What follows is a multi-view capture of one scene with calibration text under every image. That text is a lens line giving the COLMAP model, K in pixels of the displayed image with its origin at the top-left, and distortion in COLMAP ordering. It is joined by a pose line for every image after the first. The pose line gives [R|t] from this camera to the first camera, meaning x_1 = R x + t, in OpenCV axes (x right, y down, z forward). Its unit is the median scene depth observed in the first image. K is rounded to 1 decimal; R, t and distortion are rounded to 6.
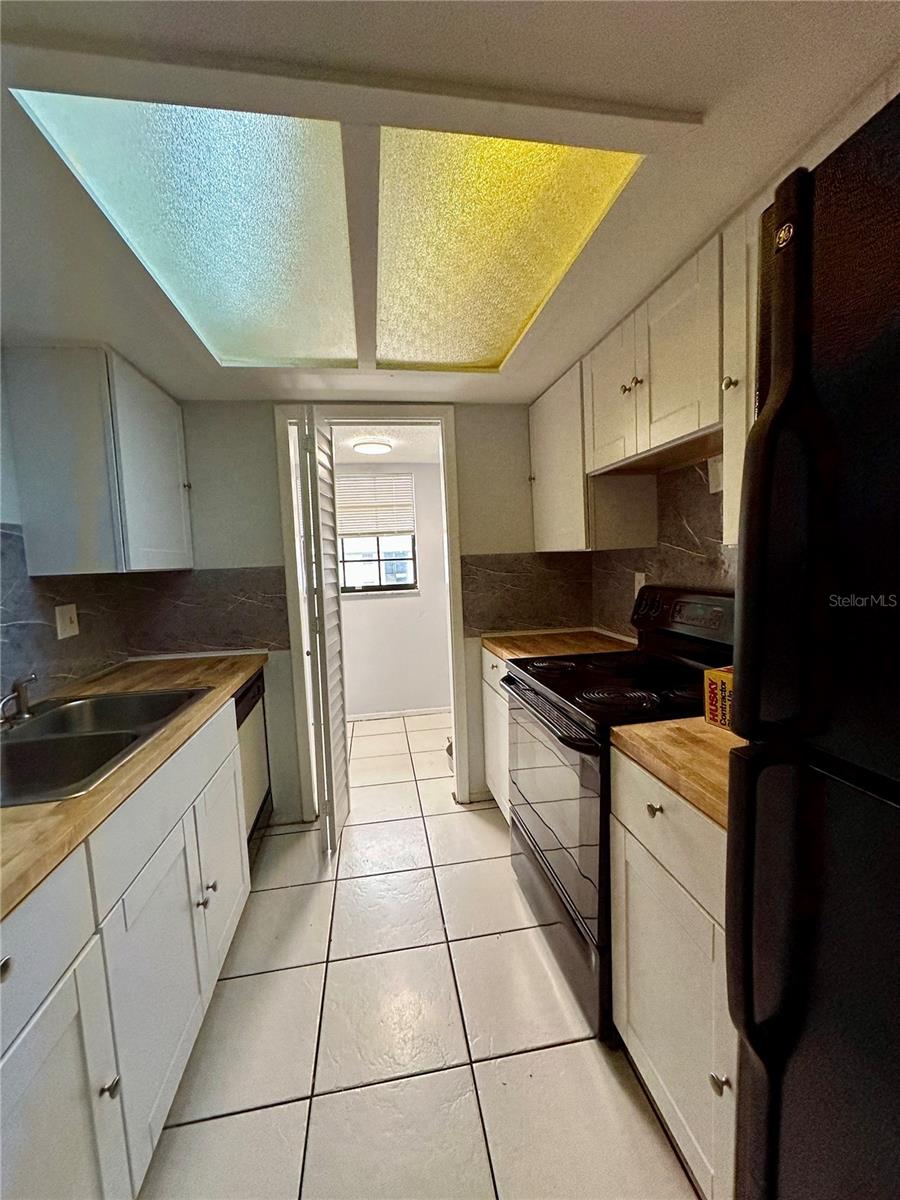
lens RADIAL K [[479.3, 0, 451.3], [0, 479.3, 599.4], [0, 0, 1]] dist [-0.000651, 0.000238]
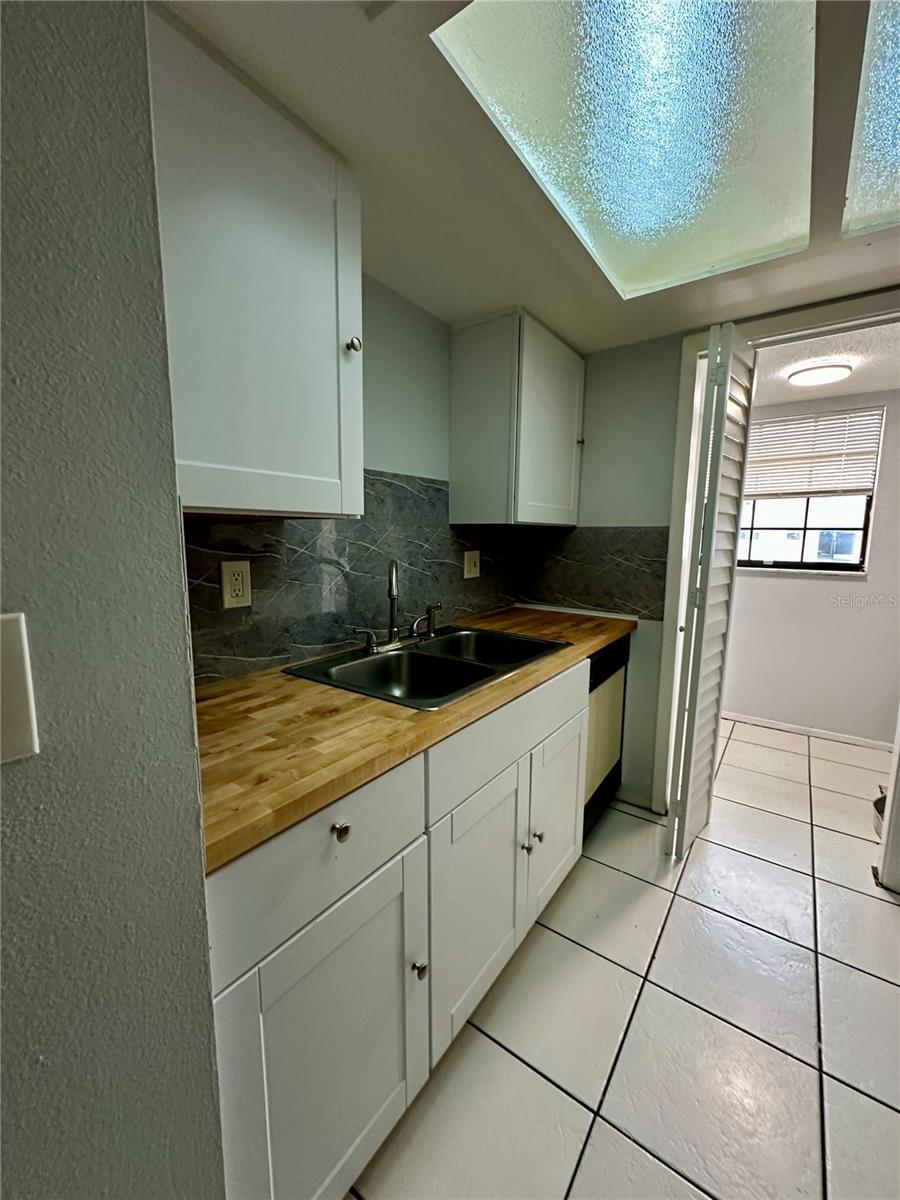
lens RADIAL K [[479.3, 0, 451.3], [0, 479.3, 599.4], [0, 0, 1]] dist [-0.000651, 0.000238]
pose [[0.702851, 0.140234, -0.697377, 0.003910], [-0.096953, 0.990112, 0.101385, 0.015319], [0.704699, -0.003646, 0.709497, 0.113926]]
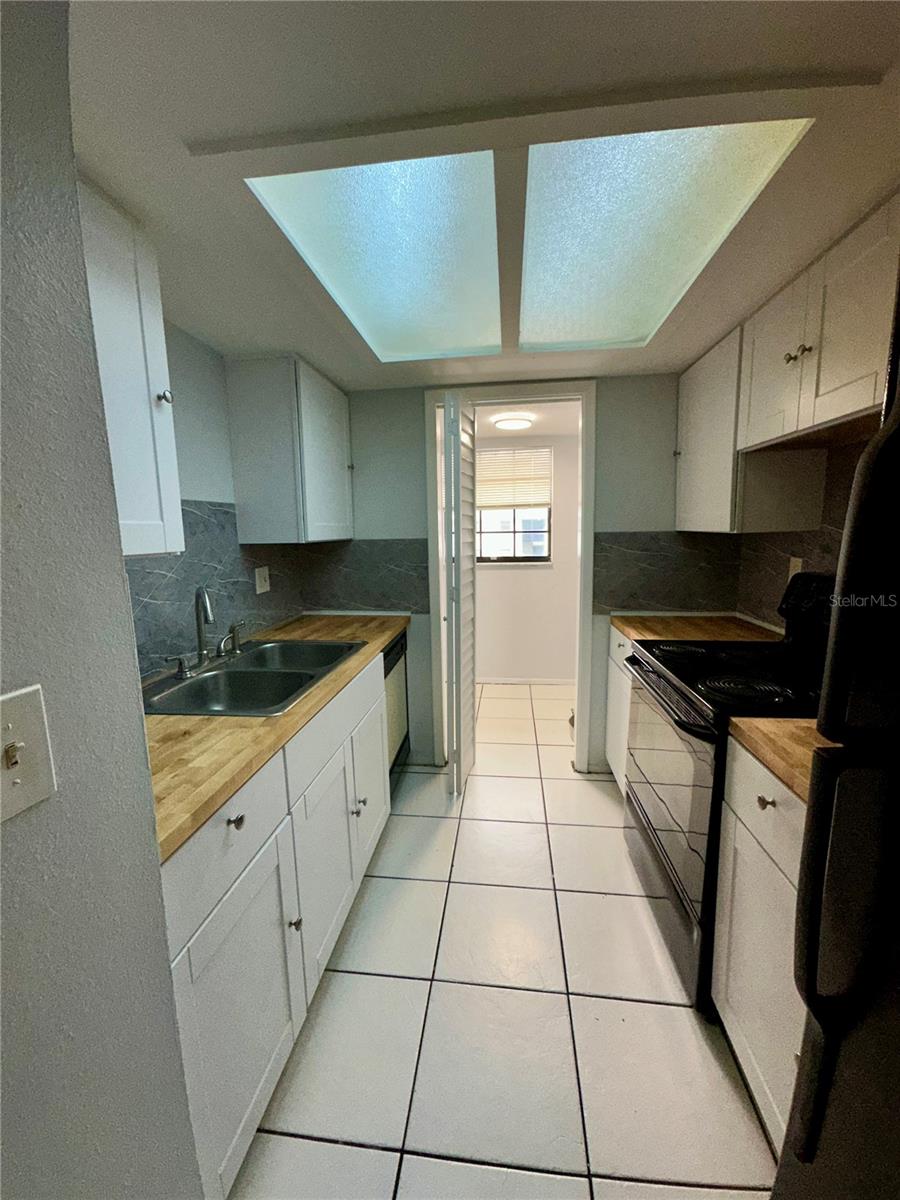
lens RADIAL K [[479.3, 0, 451.3], [0, 479.3, 599.4], [0, 0, 1]] dist [-0.000651, 0.000238]
pose [[0.959804, 0.062567, -0.273609, 0.020039], [-0.043516, 0.996222, 0.075157, -0.018612], [0.277278, -0.060230, 0.958900, -0.068735]]
